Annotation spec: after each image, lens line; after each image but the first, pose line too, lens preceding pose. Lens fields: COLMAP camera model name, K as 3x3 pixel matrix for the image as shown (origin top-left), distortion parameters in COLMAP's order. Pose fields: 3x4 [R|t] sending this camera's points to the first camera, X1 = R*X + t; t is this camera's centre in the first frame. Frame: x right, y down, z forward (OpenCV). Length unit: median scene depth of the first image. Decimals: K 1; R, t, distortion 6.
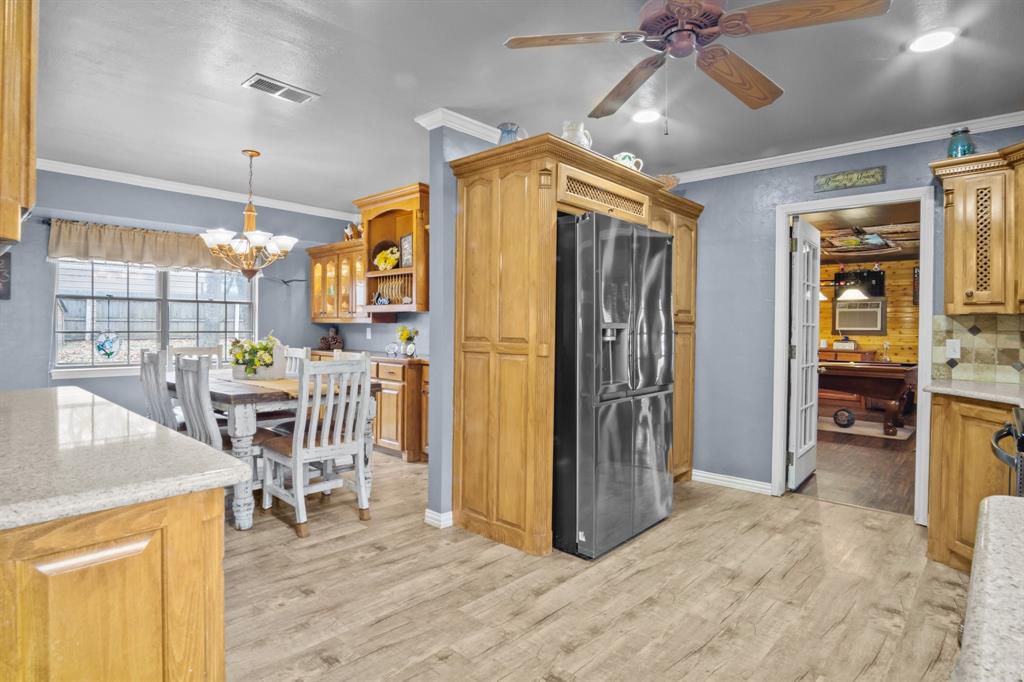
lens RADIAL K [[545.3, 0, 510.7], [0, 545.3, 328.7], [0, 0, 1]] dist [-0.024496, 0.002466]
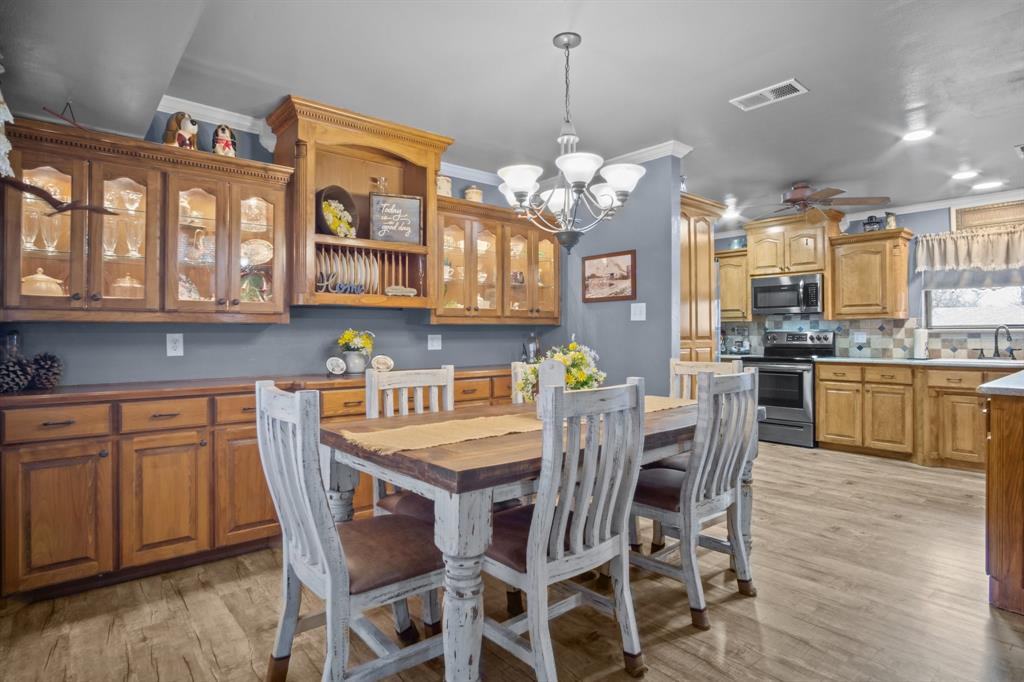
lens RADIAL K [[545.3, 0, 510.7], [0, 545.3, 328.7], [0, 0, 1]] dist [-0.024496, 0.002466]
pose [[0.120966, -0.001010, 0.992656, -1.470221], [0.008031, 0.999968, 0.000039, -0.006649], [-0.992624, 0.007967, 0.120971, 1.342784]]
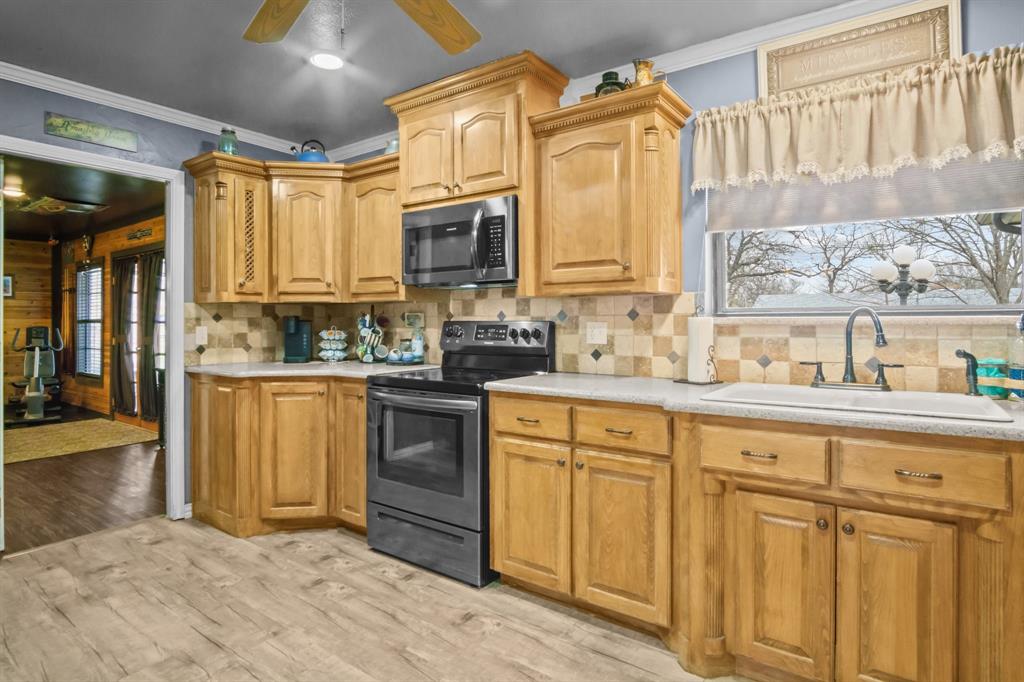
lens RADIAL K [[552.3, 0, 512.6], [0, 552.3, 315.2], [0, 0, 1]] dist [-0.024749, 0.000455]
pose [[-0.120364, -0.003677, 0.992723, -0.319633], [0.008043, 0.999957, 0.004679, -0.002123], [-0.992697, 0.008548, -0.120329, 0.586660]]
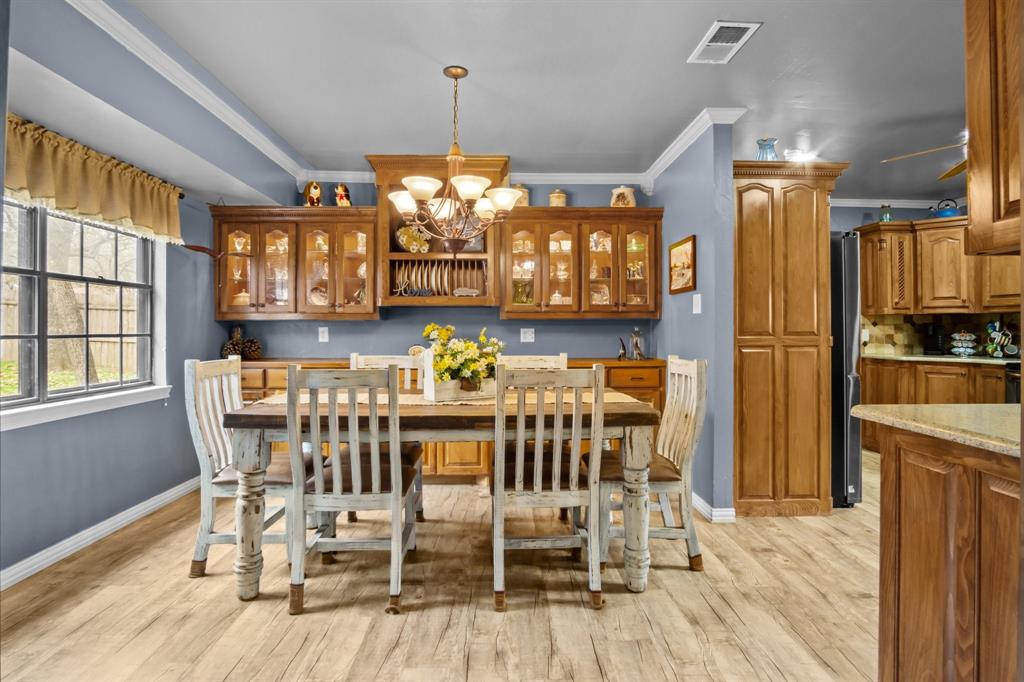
lens RADIAL K [[547.9, 0, 508.8], [0, 547.9, 325.4], [0, 0, 1]] dist [-0.023577, 0.002588]
pose [[0.719609, -0.005481, 0.694358, -1.238710], [0.009187, 0.999956, -0.001627, -0.000319], [-0.694319, 0.007550, 0.719628, 0.615314]]
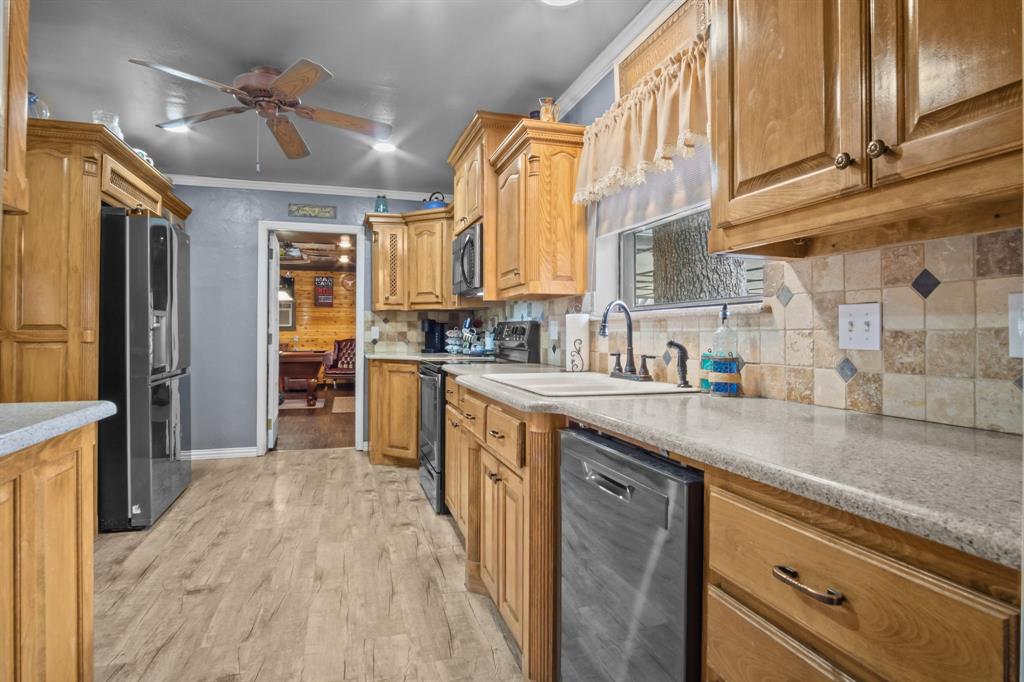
lens RADIAL K [[554.7, 0, 510.1], [0, 554.7, 325.8], [0, 0, 1]] dist [-0.023185, 0.001929]
pose [[0.509079, -0.001560, 0.860719, -0.401281], [0.008288, 0.999961, -0.003090, 0.028386], [-0.860680, 0.008707, 0.509072, -0.176493]]
